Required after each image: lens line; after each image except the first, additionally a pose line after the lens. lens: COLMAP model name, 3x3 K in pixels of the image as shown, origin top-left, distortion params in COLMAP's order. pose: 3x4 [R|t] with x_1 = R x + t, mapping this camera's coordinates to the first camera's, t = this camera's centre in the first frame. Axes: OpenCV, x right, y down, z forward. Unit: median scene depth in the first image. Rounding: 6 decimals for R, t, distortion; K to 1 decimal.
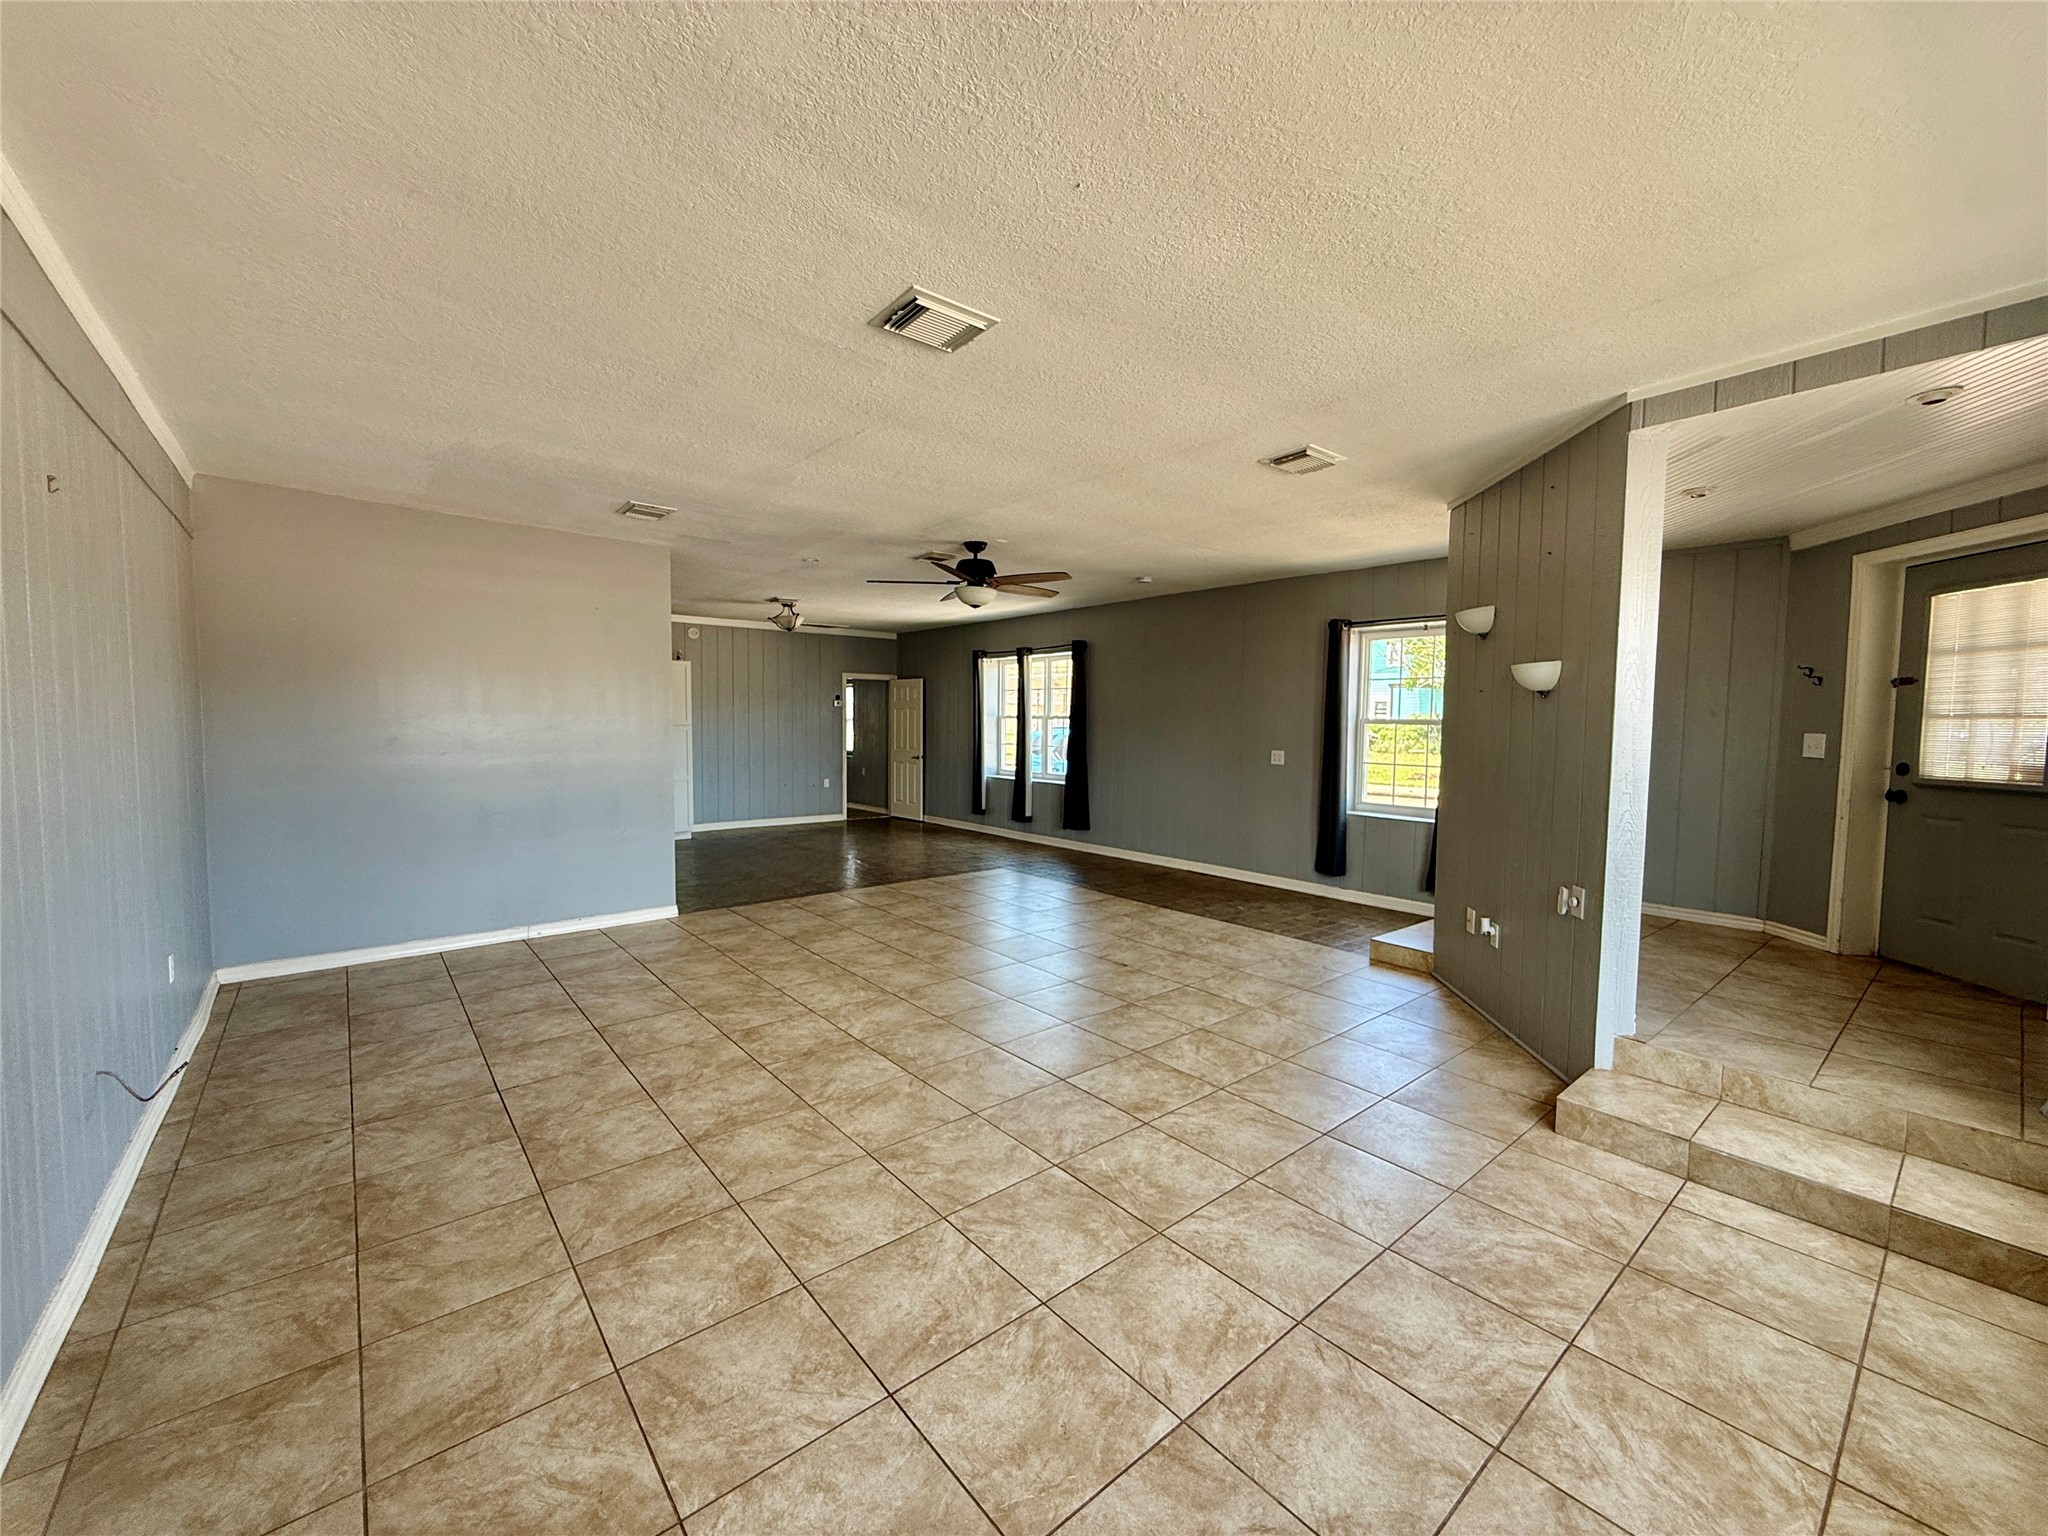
lens RADIAL K [[818.1, 0, 1016.9], [0, 818.1, 767.0], [0, 0, 1]] dist [-0.001067, -0.000010]
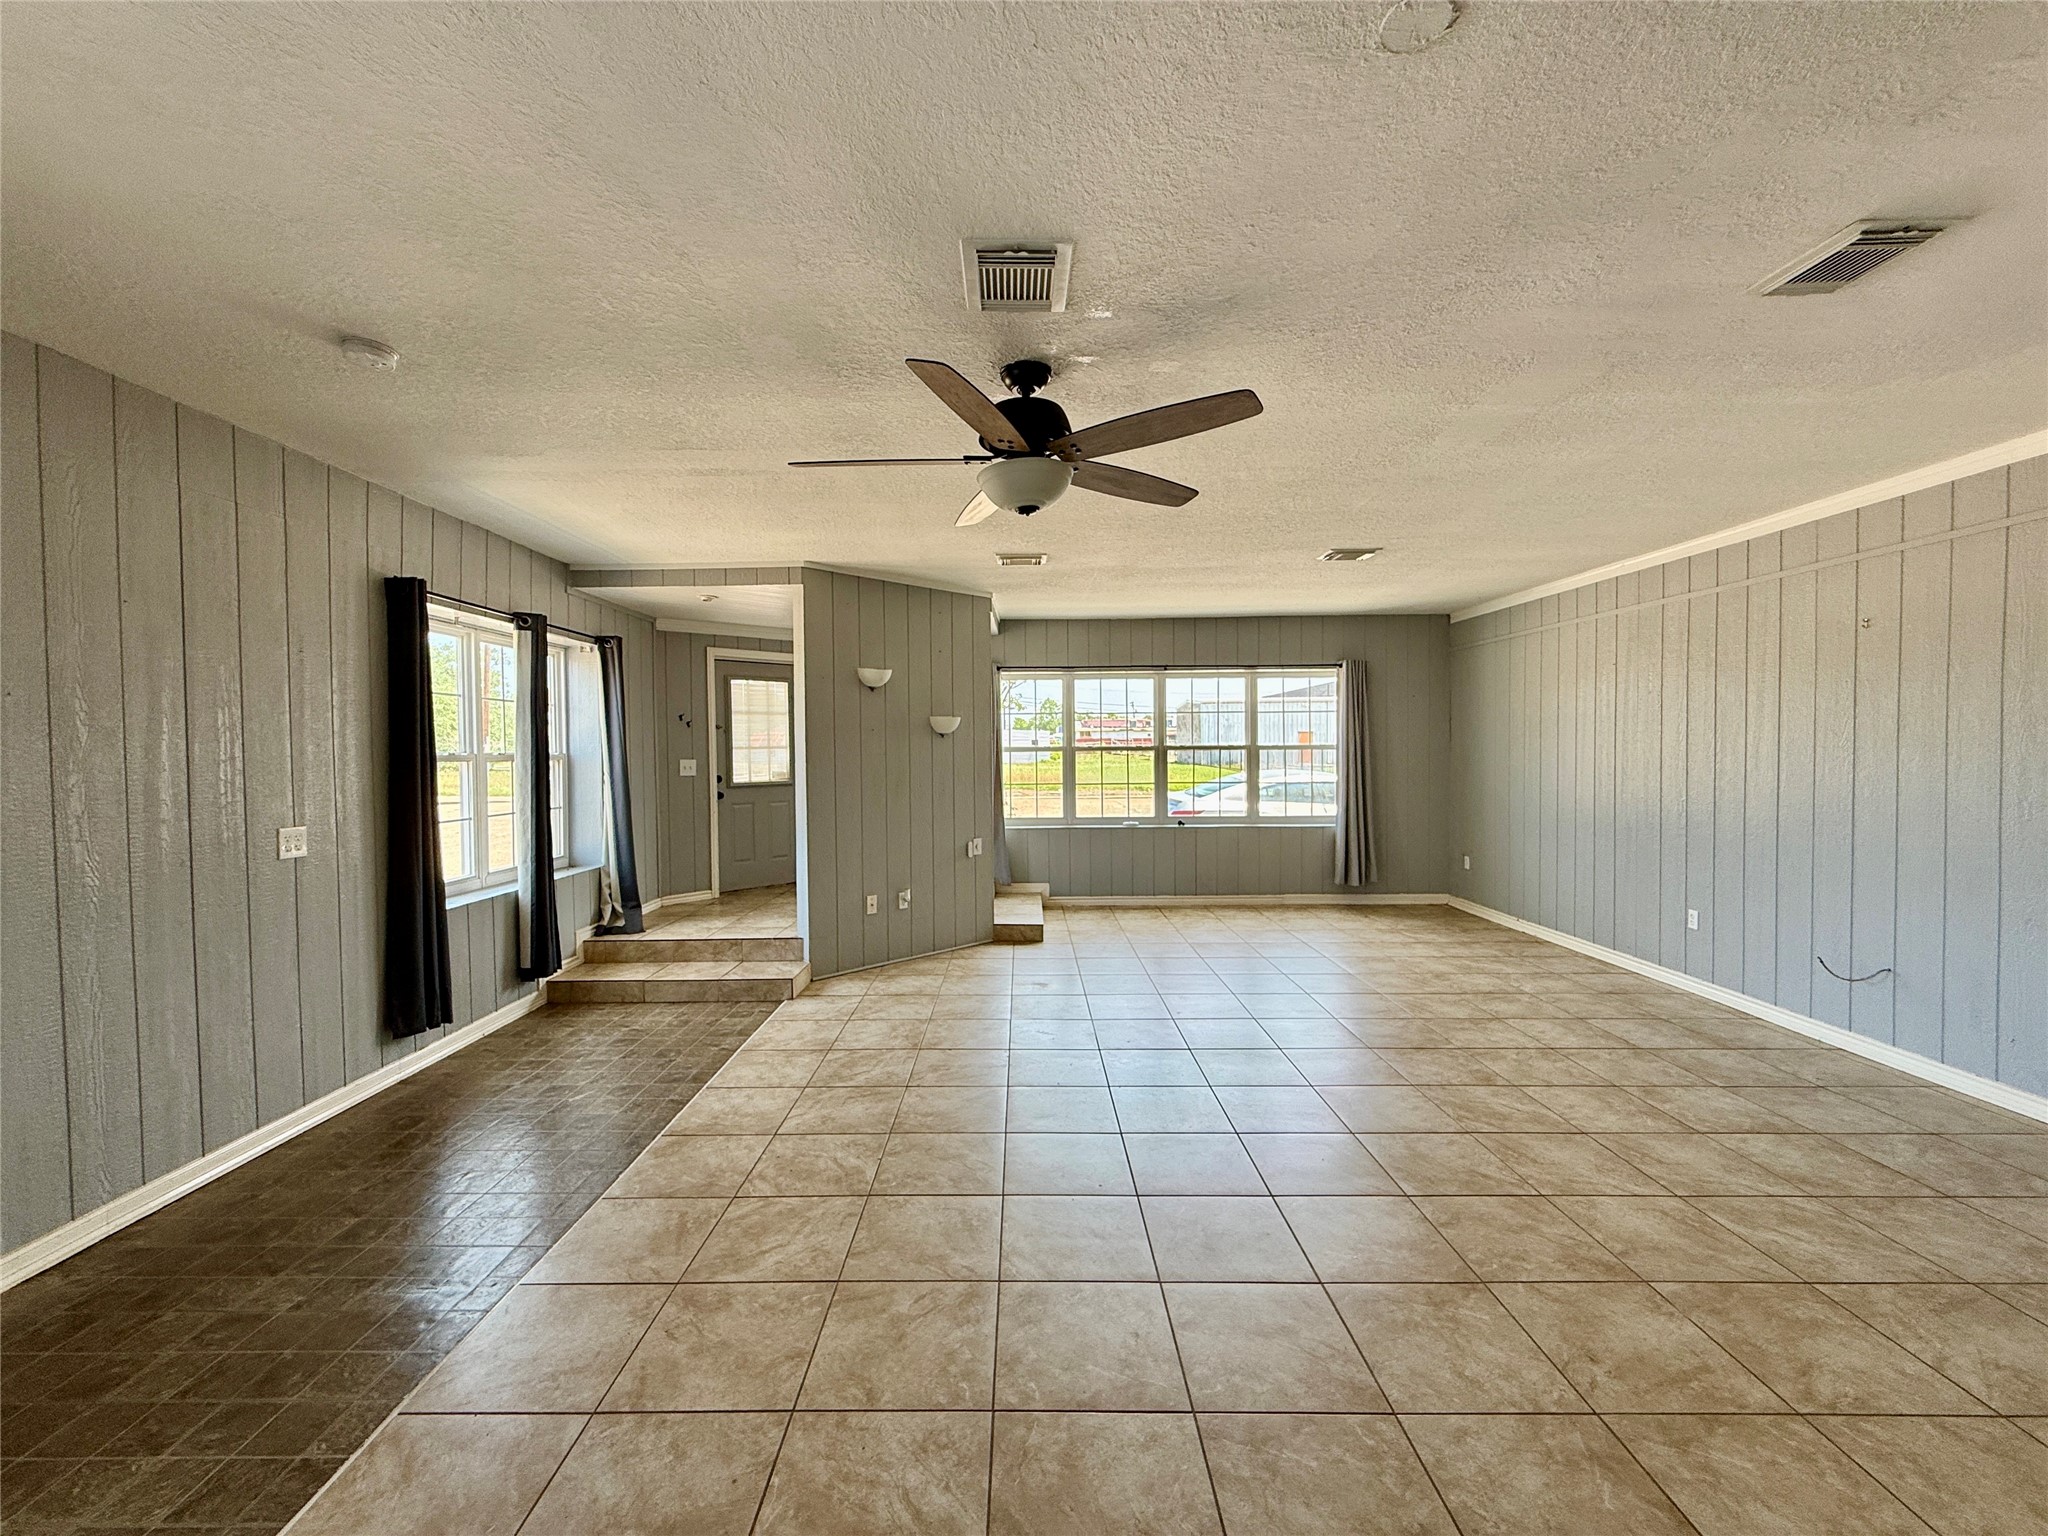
lens RADIAL K [[819.8, 0, 1016.5], [0, 819.8, 769.4], [0, 0, 1]] dist [0.000607, 0.000205]
pose [[-0.766891, -0.018581, 0.641508, -0.473305], [0.039747, 0.996287, 0.076373, -0.123176], [-0.640545, 0.084067, -0.763305, 1.891226]]
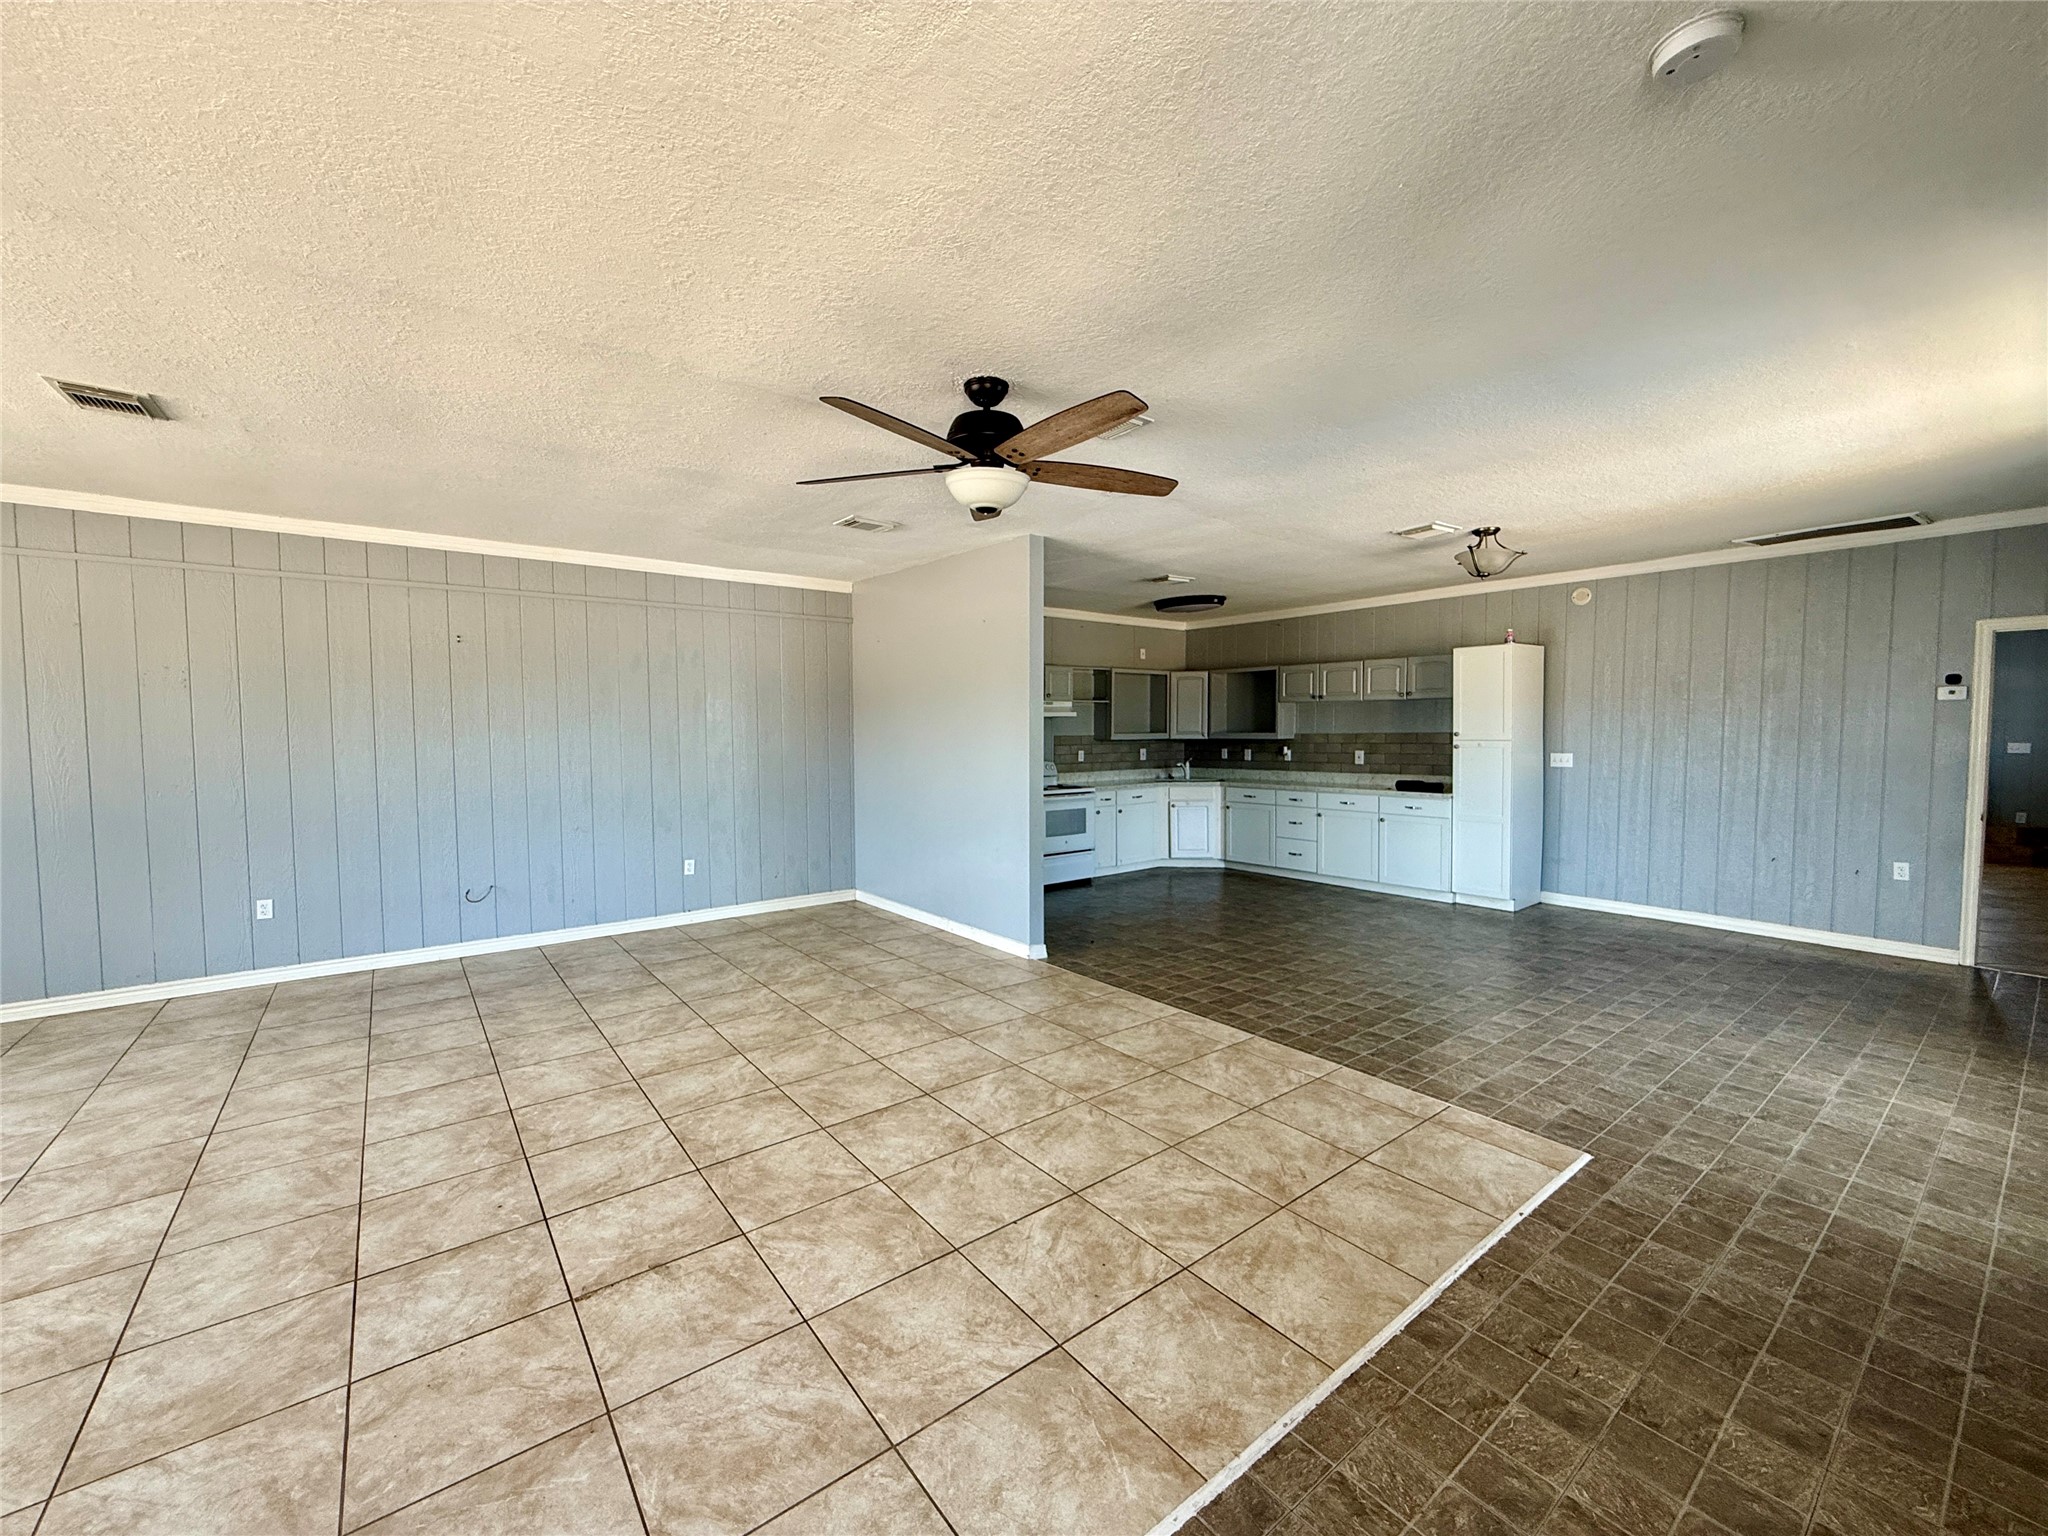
lens RADIAL K [[818.1, 0, 1016.9], [0, 818.1, 767.0], [0, 0, 1]] dist [-0.001067, -0.000010]
pose [[-0.034231, 0.039529, -0.998632, 0.645533], [-0.055741, 0.997587, 0.041399, -0.082284], [0.997858, 0.057082, -0.031945, 1.449161]]
